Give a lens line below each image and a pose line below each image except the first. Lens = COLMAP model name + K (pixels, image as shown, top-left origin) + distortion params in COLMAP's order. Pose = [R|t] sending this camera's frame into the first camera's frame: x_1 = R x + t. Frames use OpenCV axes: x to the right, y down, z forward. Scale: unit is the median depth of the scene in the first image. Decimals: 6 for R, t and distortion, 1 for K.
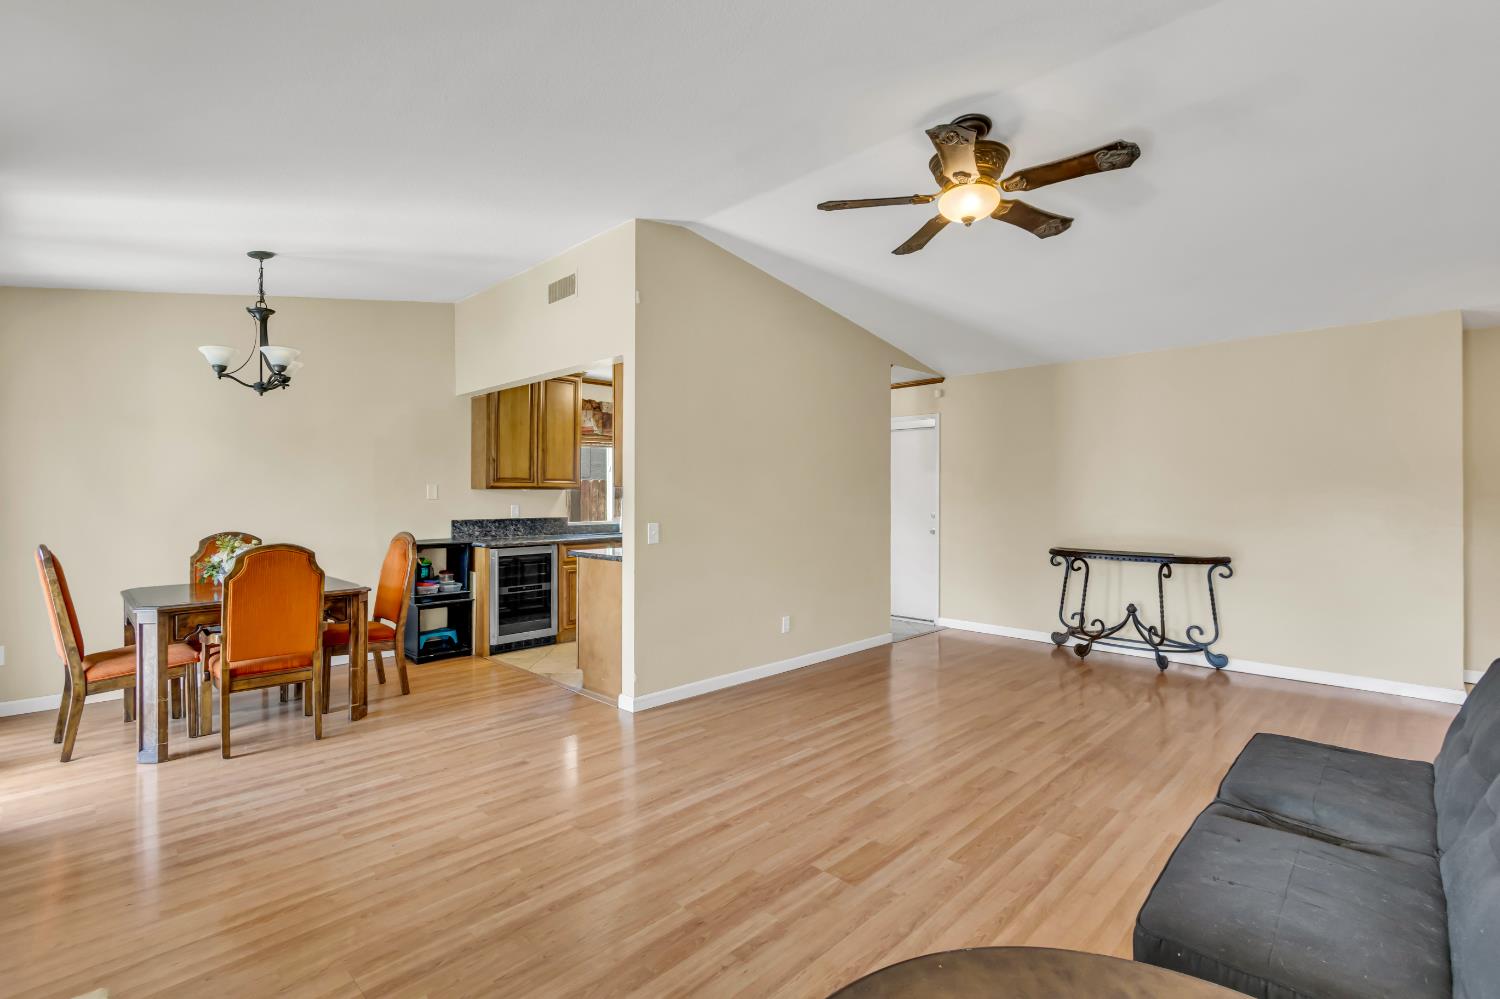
lens RADIAL K [[683.5, 0, 736.0], [0, 683.5, 492.3], [0, 0, 1]] dist [0.010333, -0.000128]
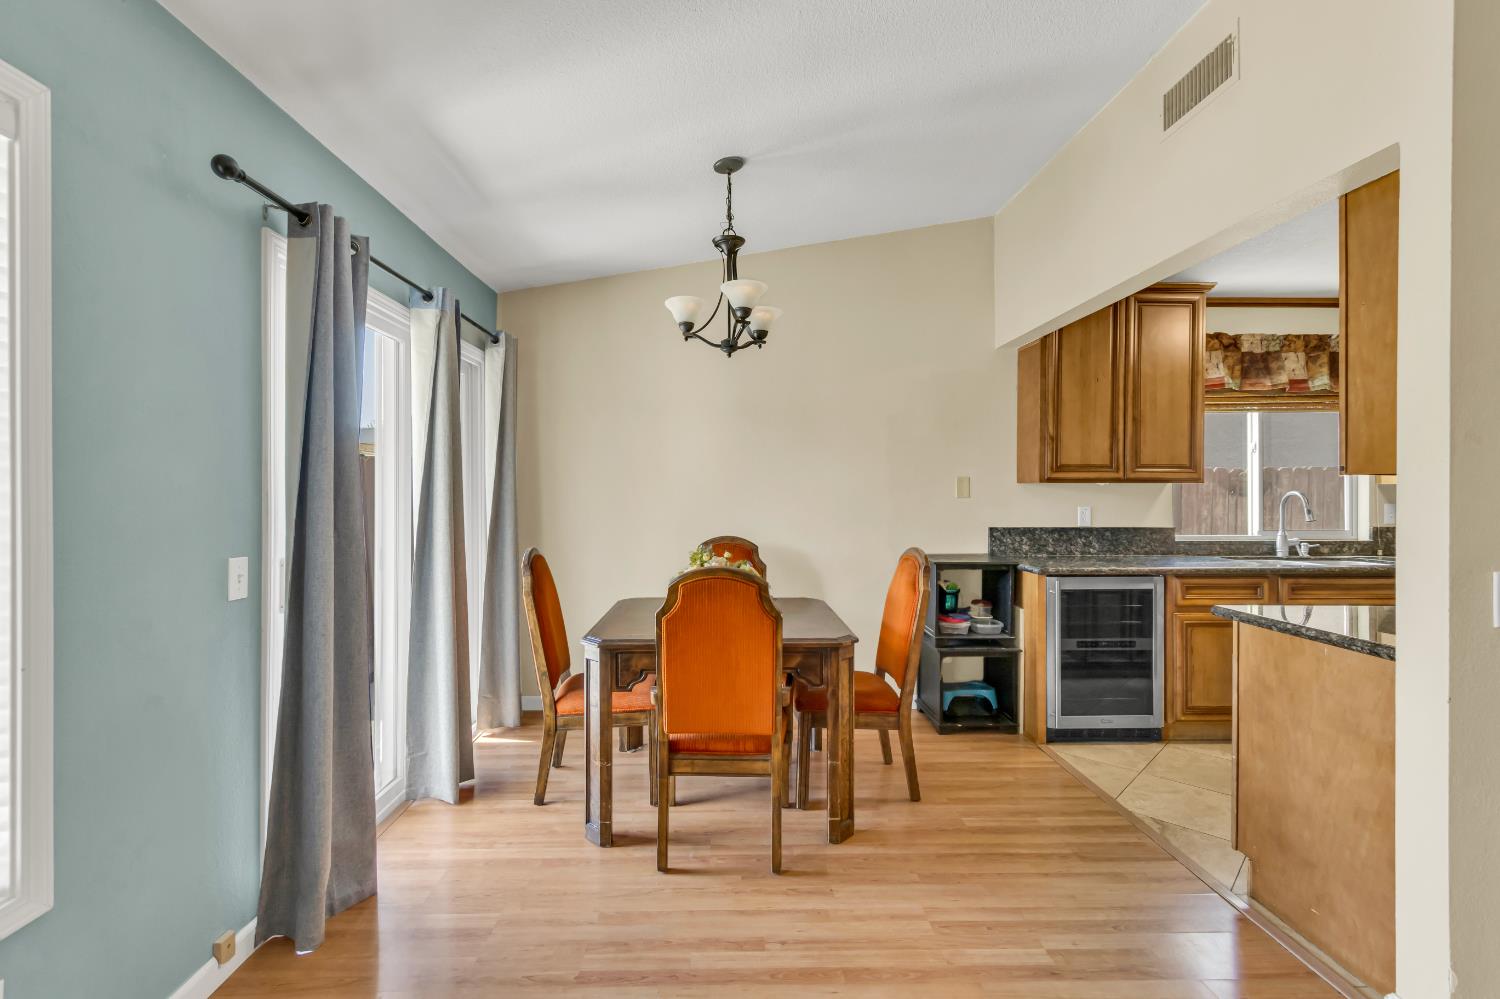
lens RADIAL K [[683.5, 0, 738.7], [0, 683.5, 491.5], [0, 0, 1]] dist [0.010333, -0.000128]
pose [[0.725273, 0.003223, -0.688454, -0.127606], [0.001756, 0.999977, 0.006531, -0.001048], [0.688460, -0.005946, 0.725250, 0.338585]]
